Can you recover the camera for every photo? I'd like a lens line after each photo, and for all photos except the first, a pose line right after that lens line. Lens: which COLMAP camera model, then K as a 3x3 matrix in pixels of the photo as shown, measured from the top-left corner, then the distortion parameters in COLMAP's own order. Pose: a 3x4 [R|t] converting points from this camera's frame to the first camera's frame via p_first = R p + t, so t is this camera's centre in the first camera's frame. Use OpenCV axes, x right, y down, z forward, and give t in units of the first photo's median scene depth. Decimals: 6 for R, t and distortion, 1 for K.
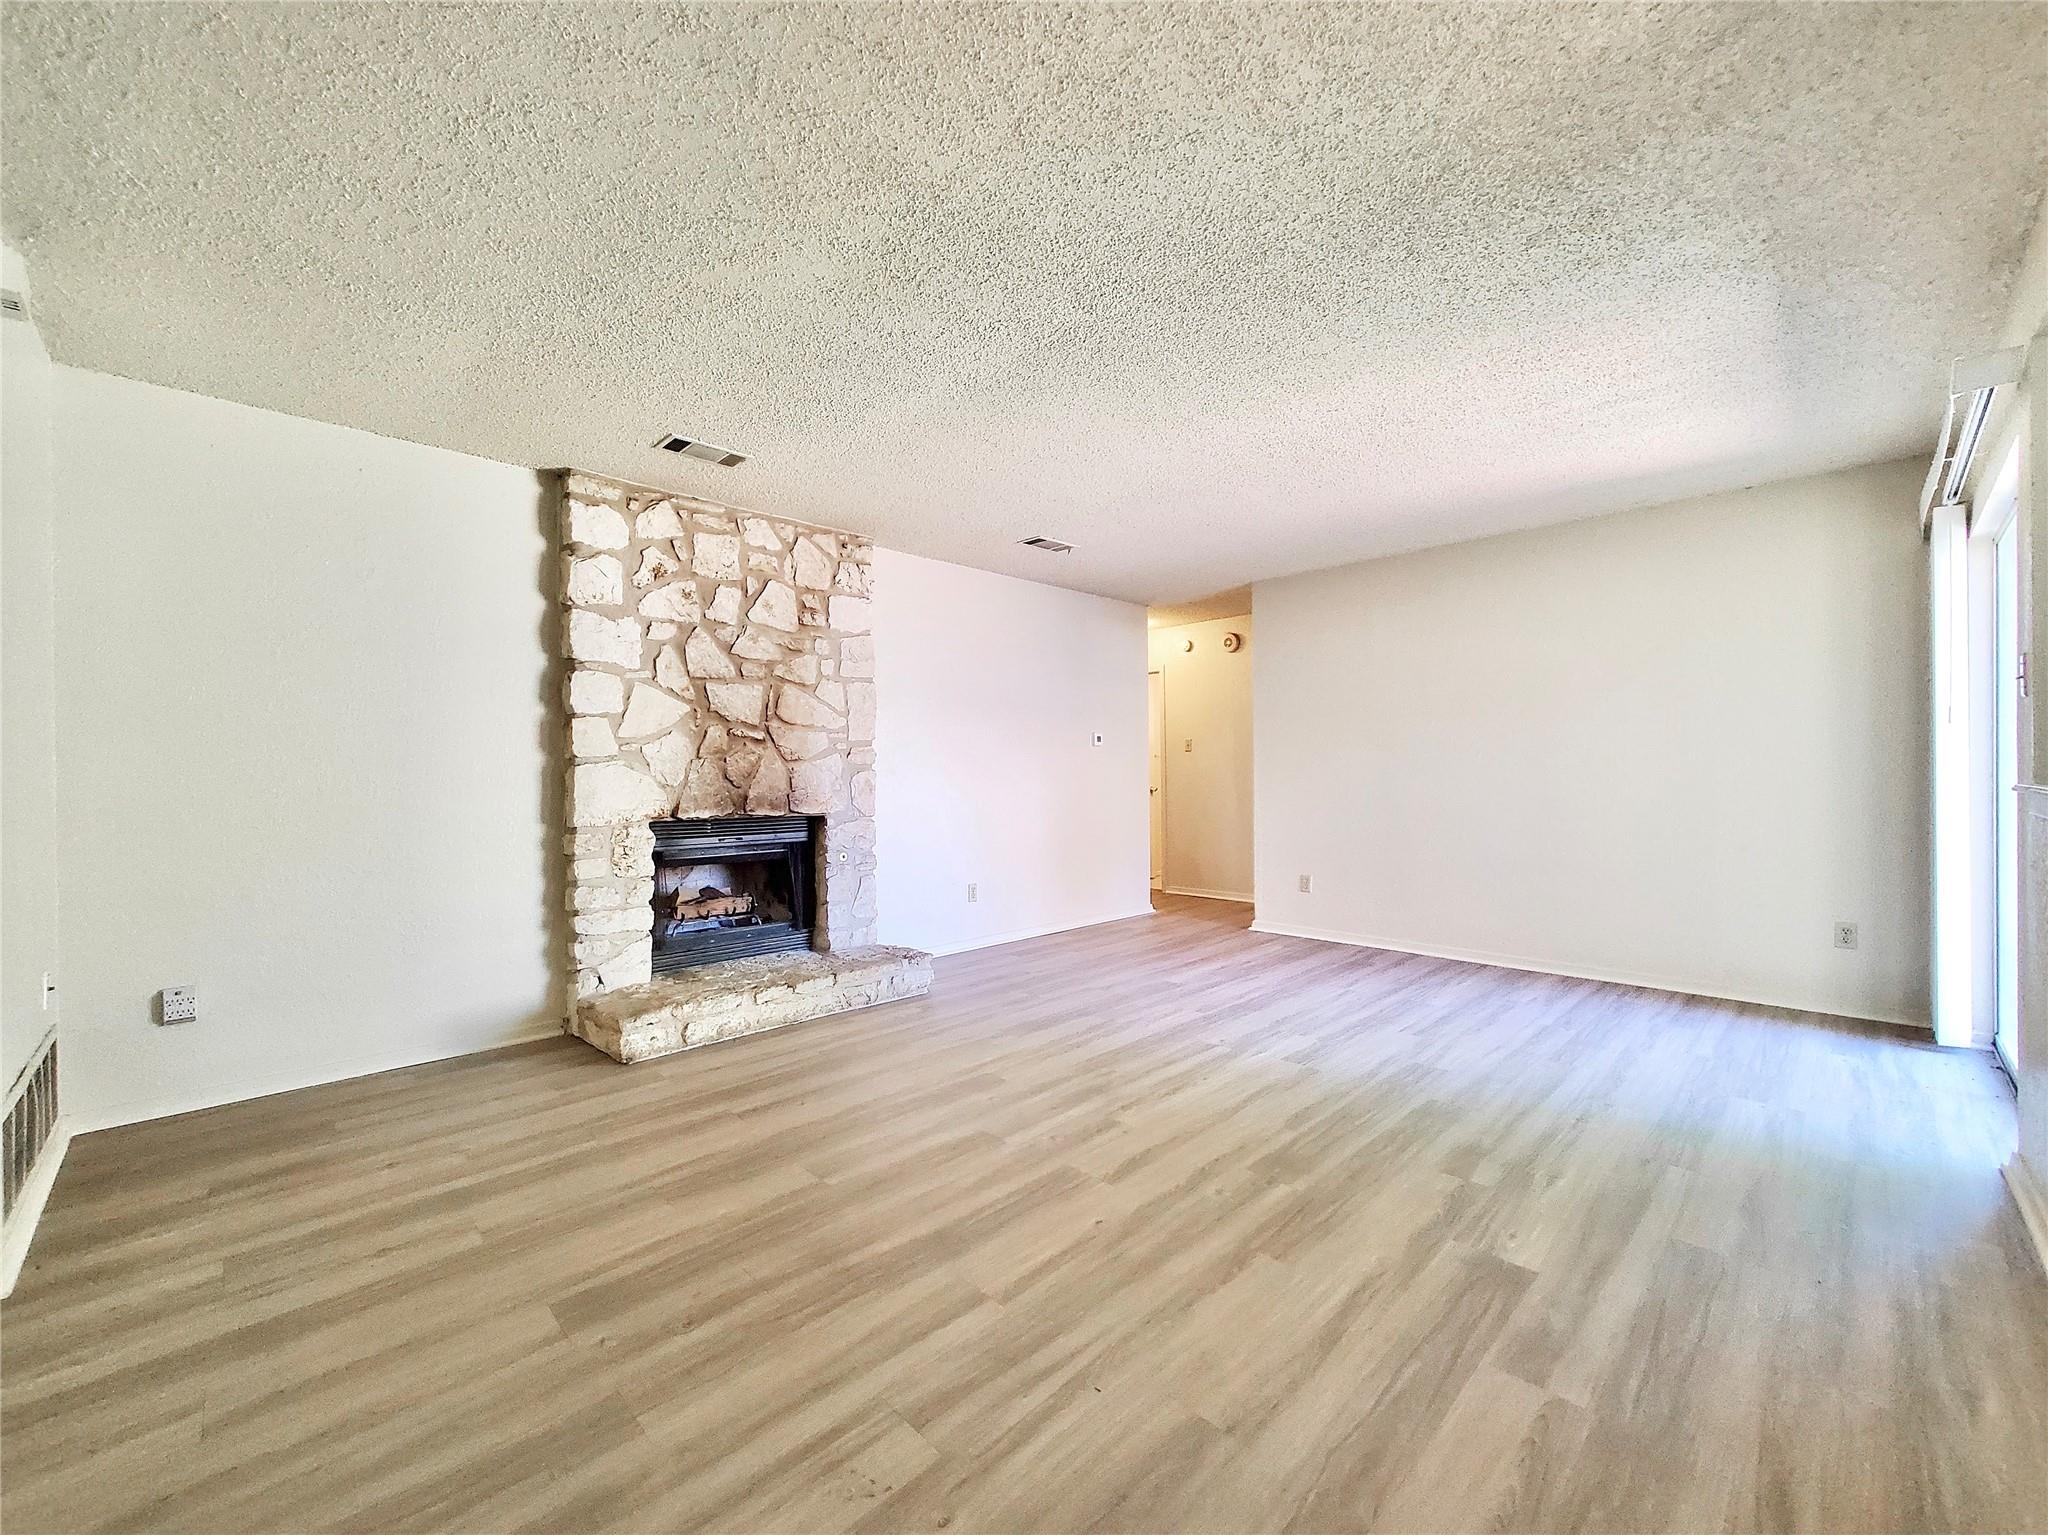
lens RADIAL K [[830.1, 0, 1024.2], [0, 830.1, 773.4], [0, 0, 1]] dist [-0.018729, -0.000313]
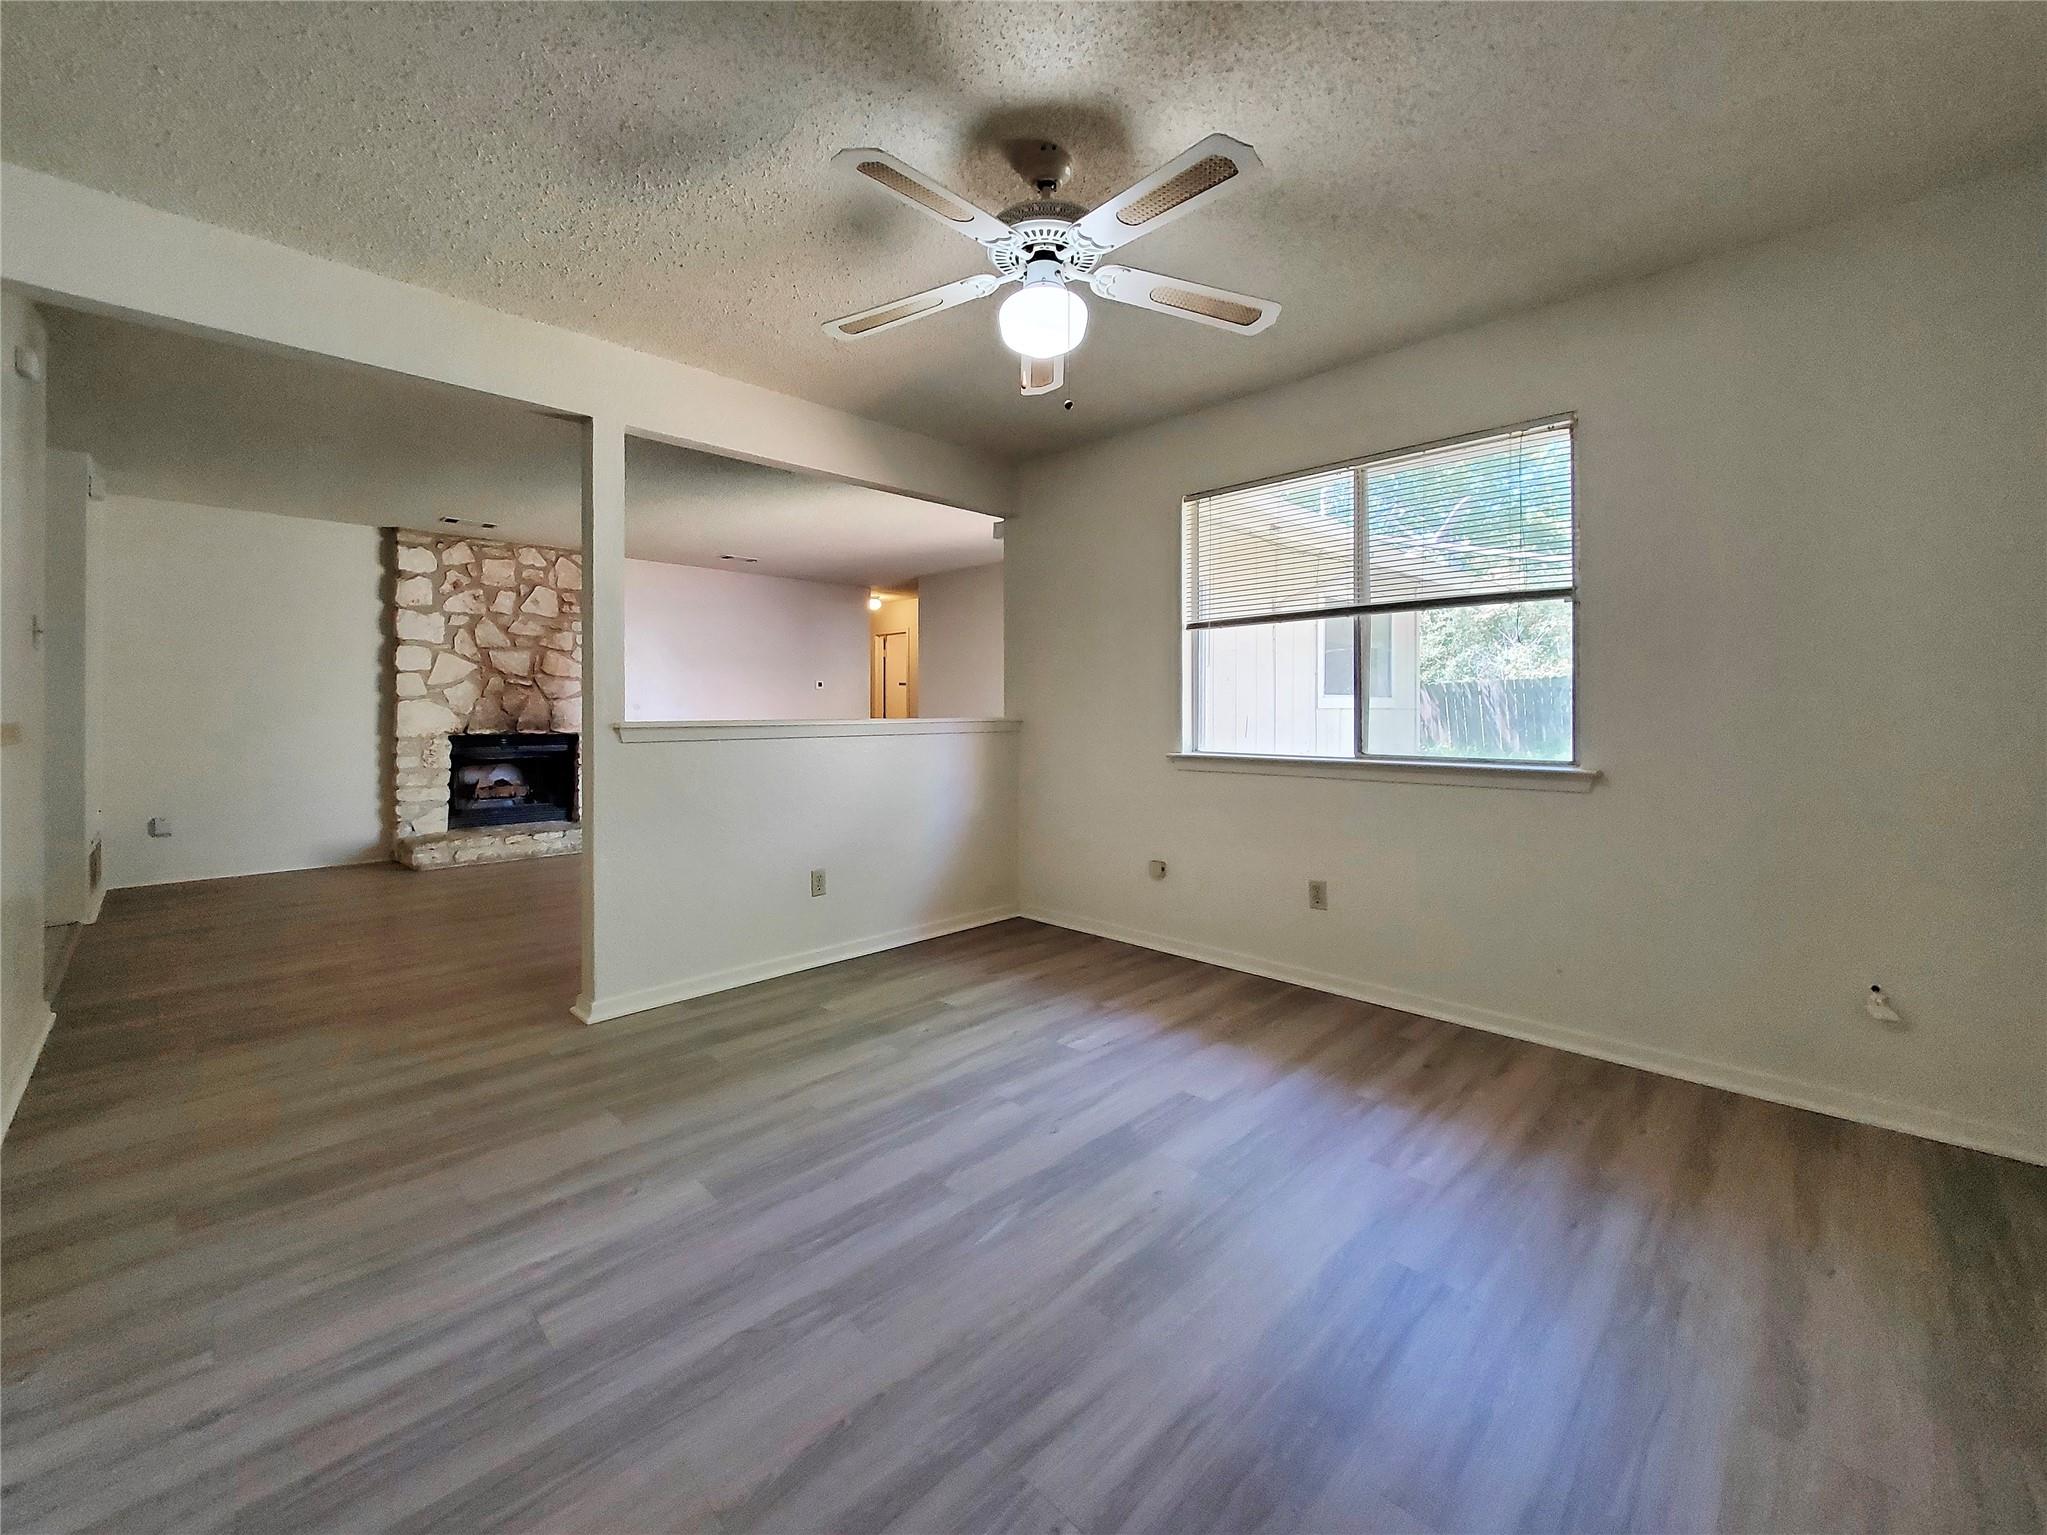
lens RADIAL K [[829.7, 0, 1010.7], [0, 829.7, 700.0], [0, 0, 1]] dist [-0.018729, -0.000313]
pose [[0.999998, 0.001565, 0.001268, 0.673567], [-0.001540, 0.999812, -0.019333, 0.017673], [-0.001298, 0.019331, 0.999812, -0.651801]]
